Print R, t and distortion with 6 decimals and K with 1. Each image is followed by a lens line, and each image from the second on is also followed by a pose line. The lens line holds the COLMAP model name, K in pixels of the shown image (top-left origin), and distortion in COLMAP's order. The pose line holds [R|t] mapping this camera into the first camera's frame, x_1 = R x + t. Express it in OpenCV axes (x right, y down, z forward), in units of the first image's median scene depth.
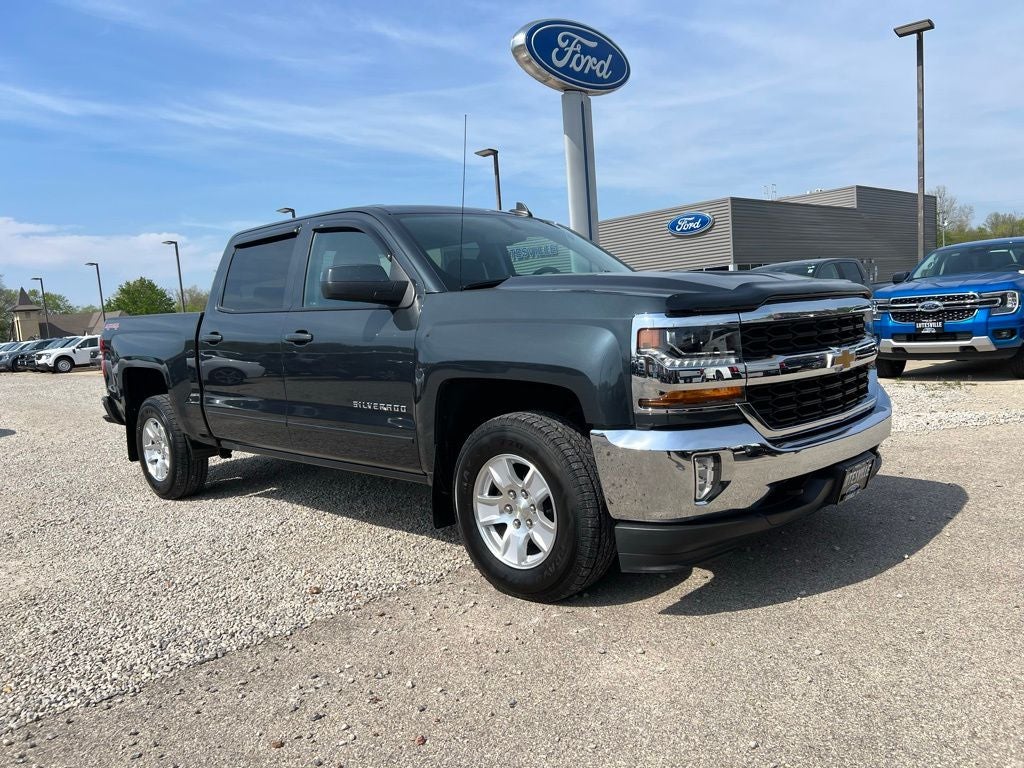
lens RADIAL K [[782.6, 0, 511.8], [0, 782.6, 385.9], [0, 0, 1]] dist [0.036221, -0.047712]
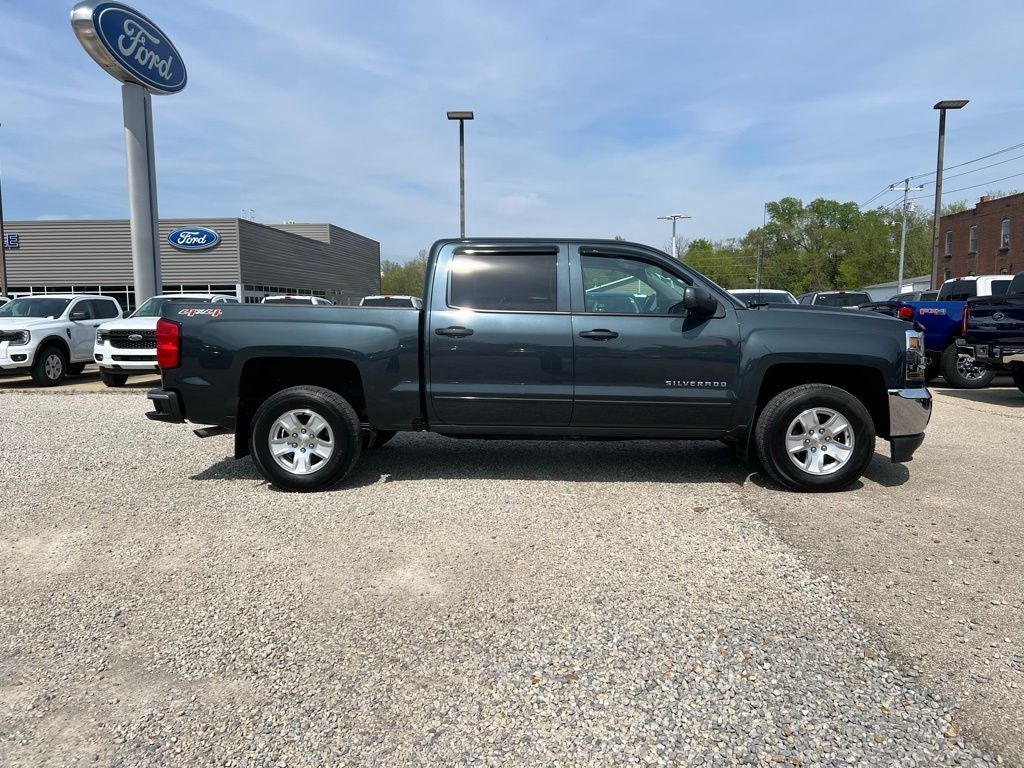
lens RADIAL K [[782.9, 0, 512.0], [0, 782.9, 384.0], [0, 0, 1]] dist [0.036255, -0.048742]
pose [[0.730541, 0.008745, 0.682812, -0.526897], [0.012764, 0.999568, -0.026458, 0.021945], [-0.682749, 0.028044, 0.730115, 0.059015]]
